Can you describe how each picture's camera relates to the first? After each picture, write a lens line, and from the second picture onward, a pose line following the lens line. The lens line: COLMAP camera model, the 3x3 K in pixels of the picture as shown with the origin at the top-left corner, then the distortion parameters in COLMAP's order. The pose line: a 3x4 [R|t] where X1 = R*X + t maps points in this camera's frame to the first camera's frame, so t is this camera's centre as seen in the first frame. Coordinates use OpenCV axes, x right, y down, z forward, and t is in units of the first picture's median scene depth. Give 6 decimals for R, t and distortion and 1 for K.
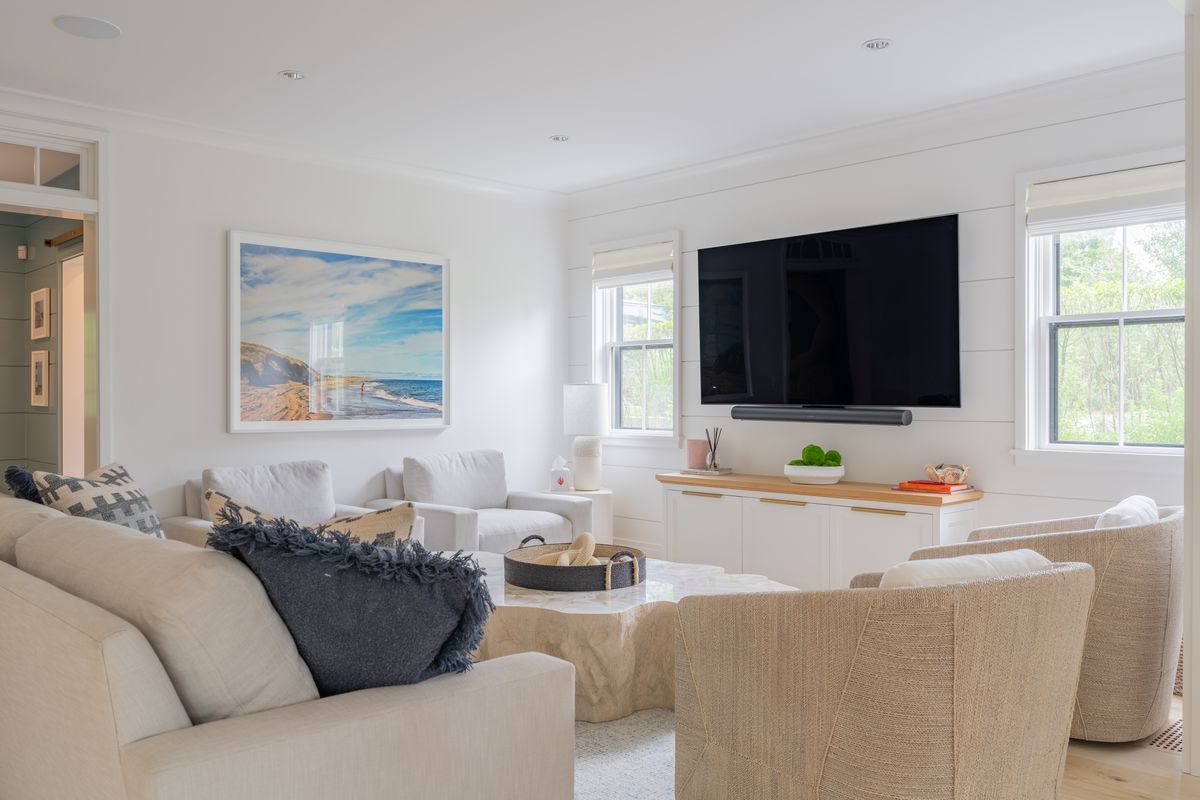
lens RADIAL K [[955.3, 0, 627.1], [0, 955.3, 436.6], [0, 0, 1]] dist [-0.045445, -0.002828]
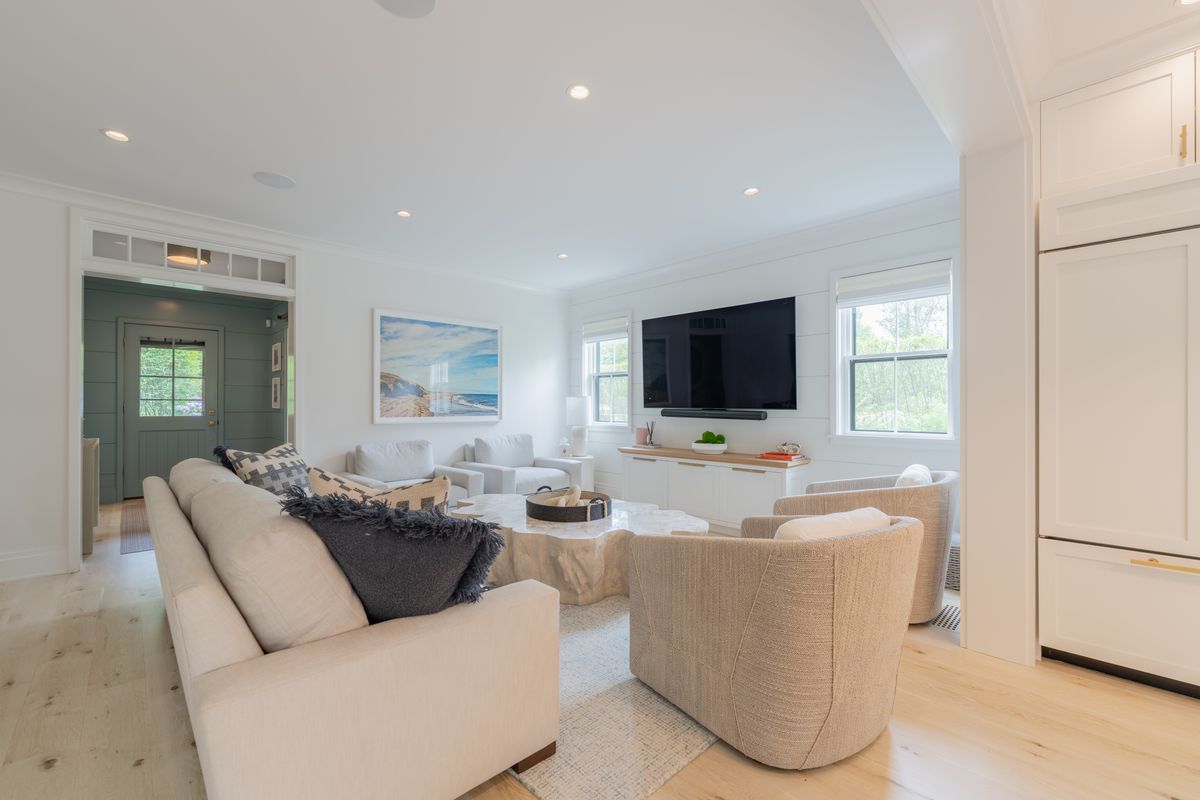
lens RADIAL K [[489.6, 0, 602.4], [0, 489.6, 415.1], [0, 0, 1]] dist [-0.000353, 0.000000]
pose [[0.999995, 0.000257, -0.003088, 0.004852], [-0.000315, 0.999822, -0.018853, -0.003907], [0.003082, 0.018854, 0.999817, 0.110625]]
